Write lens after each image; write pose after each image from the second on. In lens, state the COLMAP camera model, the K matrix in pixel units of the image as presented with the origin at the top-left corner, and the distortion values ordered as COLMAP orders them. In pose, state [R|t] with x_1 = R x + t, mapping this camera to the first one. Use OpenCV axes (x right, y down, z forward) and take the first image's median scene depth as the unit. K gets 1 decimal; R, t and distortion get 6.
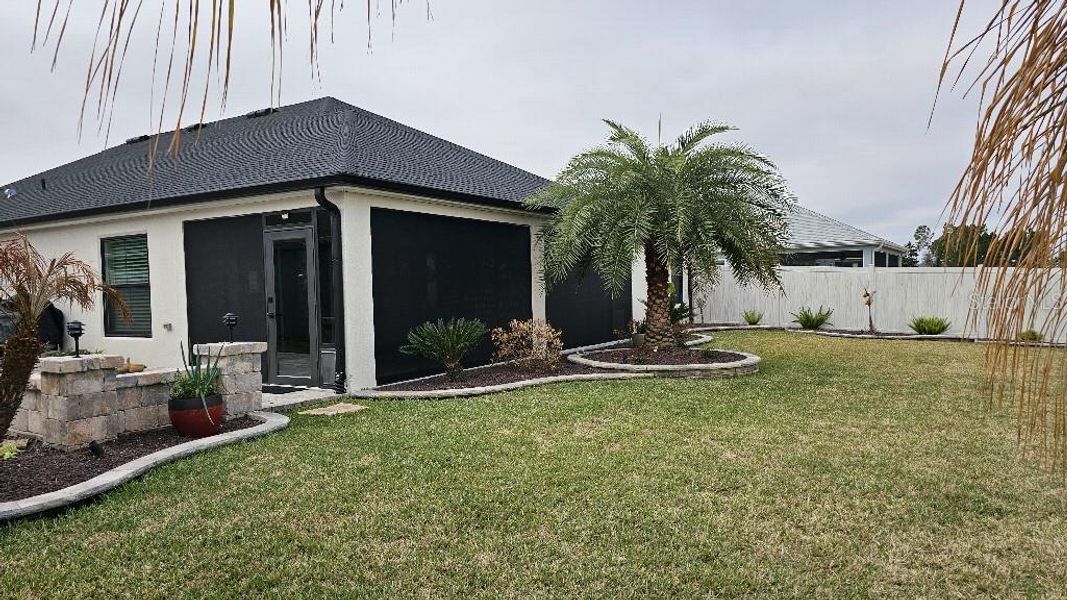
lens RADIAL K [[725.6, 0, 542.0], [0, 725.6, 297.8], [0, 0, 1]] dist [0.074941, -0.079641]
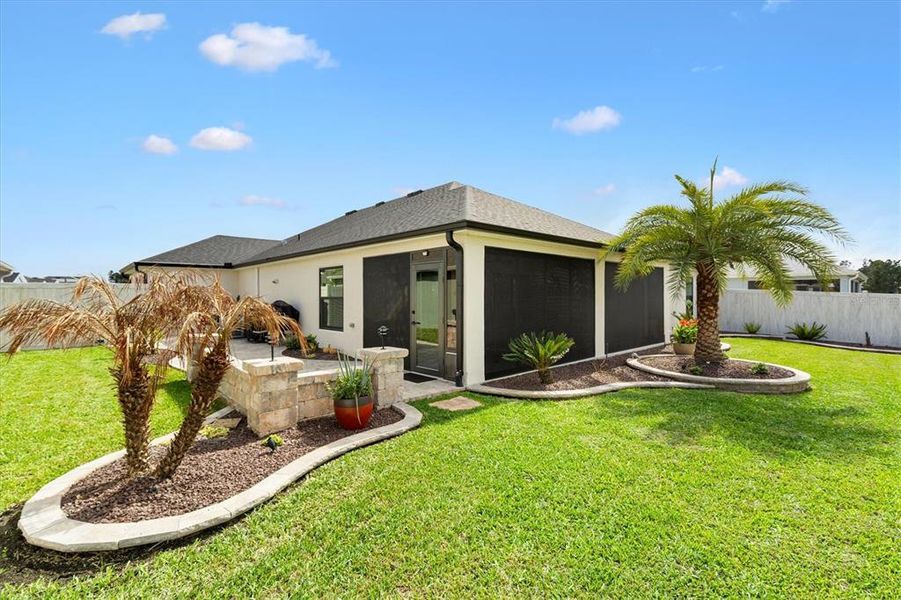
lens RADIAL K [[405.5, 0, 448.3], [0, 405.5, 296.7], [0, 0, 1]] dist [0.001906, 0.000205]
pose [[0.960531, 0.026385, -0.276919, -0.092832], [-0.028146, 0.999601, -0.002387, -0.029178], [0.276745, 0.010087, 0.960890, 0.276551]]
